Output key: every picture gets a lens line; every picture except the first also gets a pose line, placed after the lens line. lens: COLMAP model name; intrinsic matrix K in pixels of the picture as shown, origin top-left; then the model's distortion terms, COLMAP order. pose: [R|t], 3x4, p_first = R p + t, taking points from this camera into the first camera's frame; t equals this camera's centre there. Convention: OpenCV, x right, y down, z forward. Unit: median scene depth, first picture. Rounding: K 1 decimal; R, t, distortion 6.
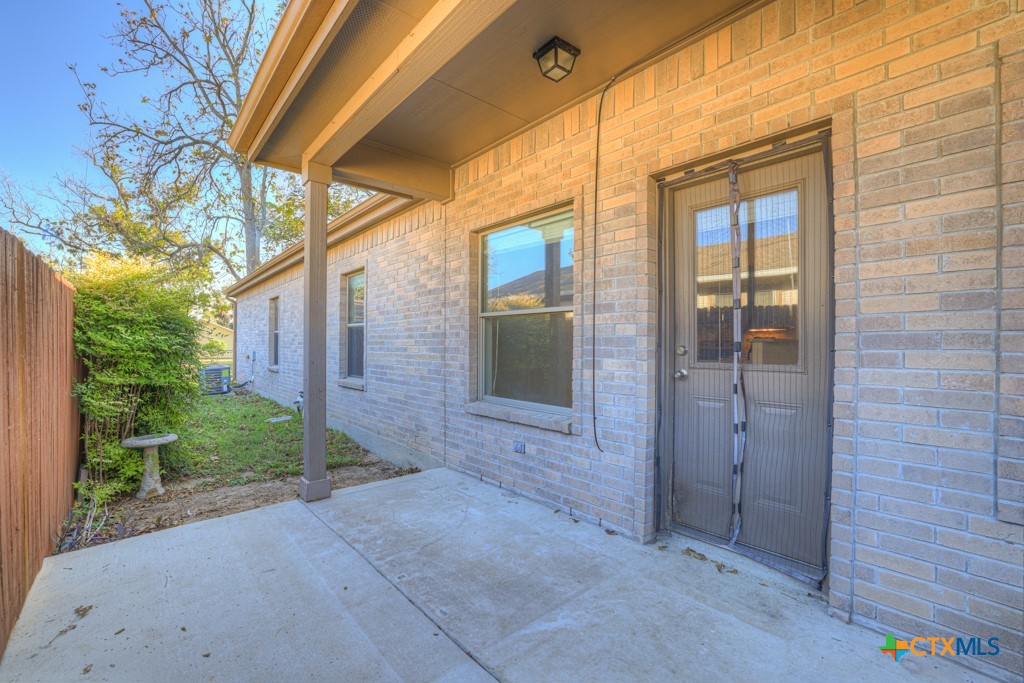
lens RADIAL K [[438.6, 0, 504.8], [0, 438.6, 345.9], [0, 0, 1]] dist [-0.054892, 0.026537]
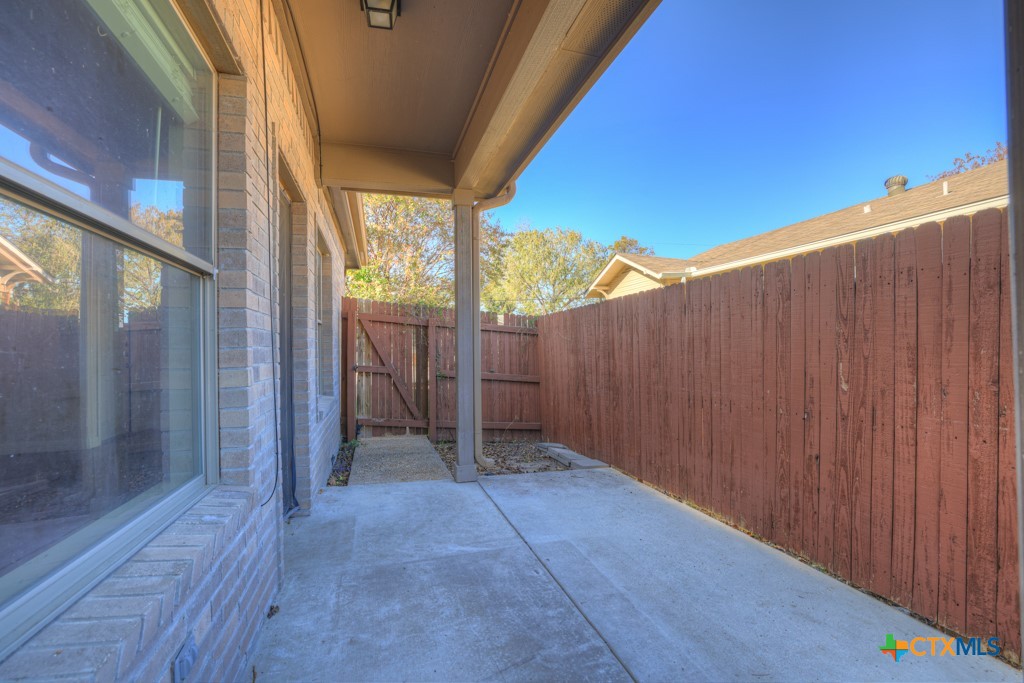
lens RADIAL K [[438.6, 0, 504.8], [0, 438.6, 345.9], [0, 0, 1]] dist [-0.054892, 0.026537]
pose [[-0.912370, 0.009206, 0.409262, -0.417974], [0.009923, 0.999951, -0.000372, 0.005392], [-0.409246, 0.003722, -0.912417, 1.599534]]
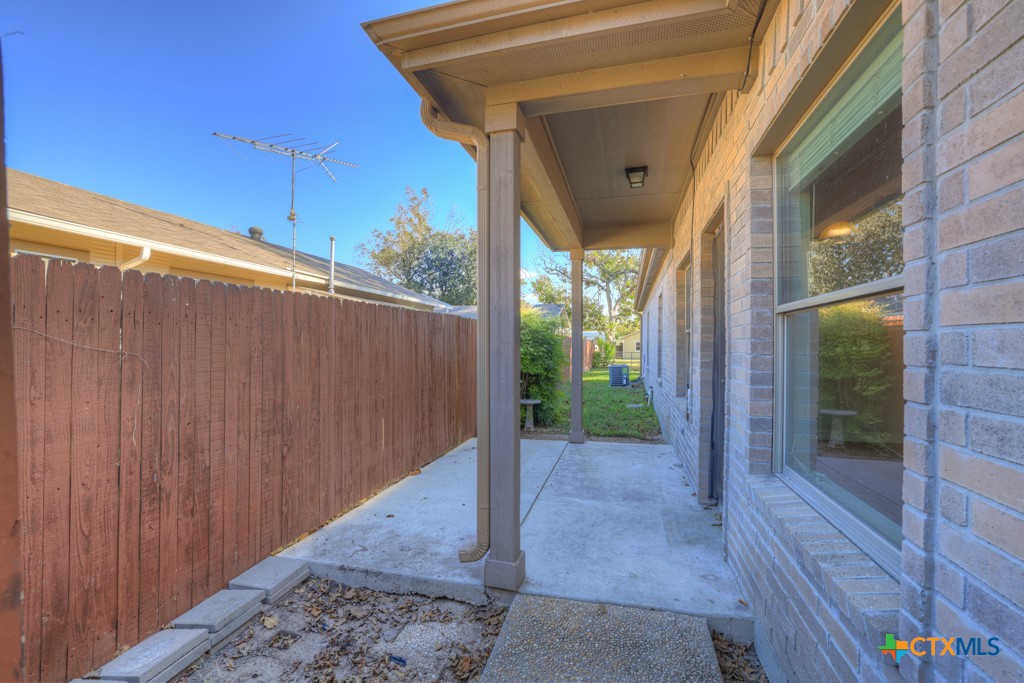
lens RADIAL K [[438.6, 0, 504.8], [0, 438.6, 345.9], [0, 0, 1]] dist [-0.054892, 0.026537]
pose [[0.559622, -0.000238, -0.828748, 1.127663], [-0.004354, 0.999985, -0.003227, -0.033379], [0.828736, 0.005414, 0.559613, -0.283036]]
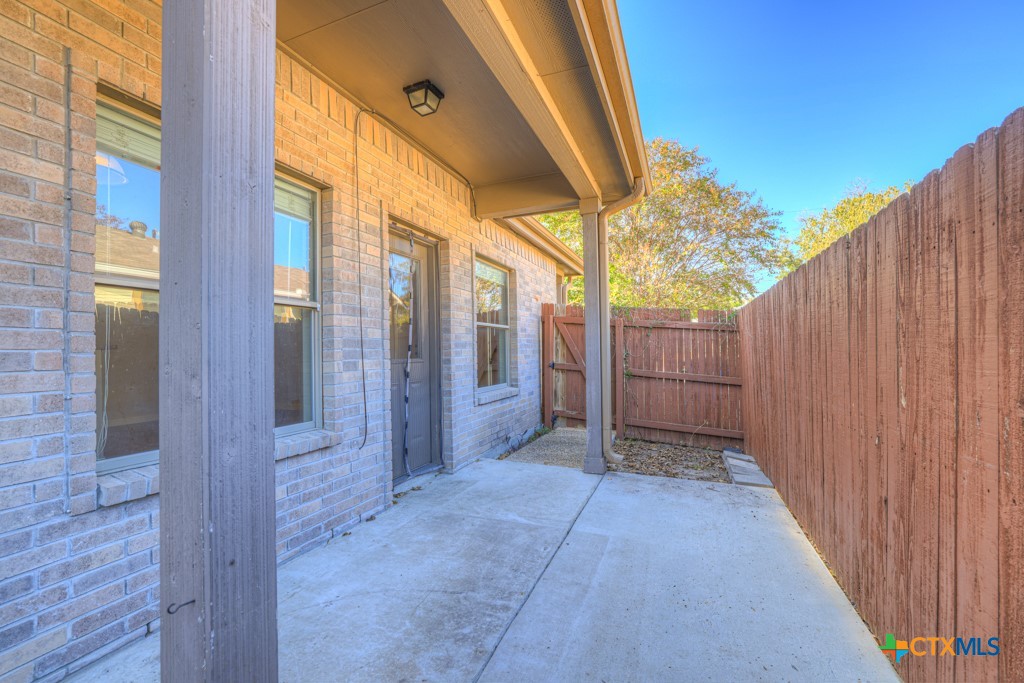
lens RADIAL K [[438.6, 0, 504.8], [0, 438.6, 345.9], [0, 0, 1]] dist [-0.054892, 0.026537]
pose [[-0.458420, 0.014841, 0.888612, -0.958237], [0.018245, 0.999807, -0.007285, 0.010812], [-0.888548, 0.012873, -0.458602, 1.295339]]
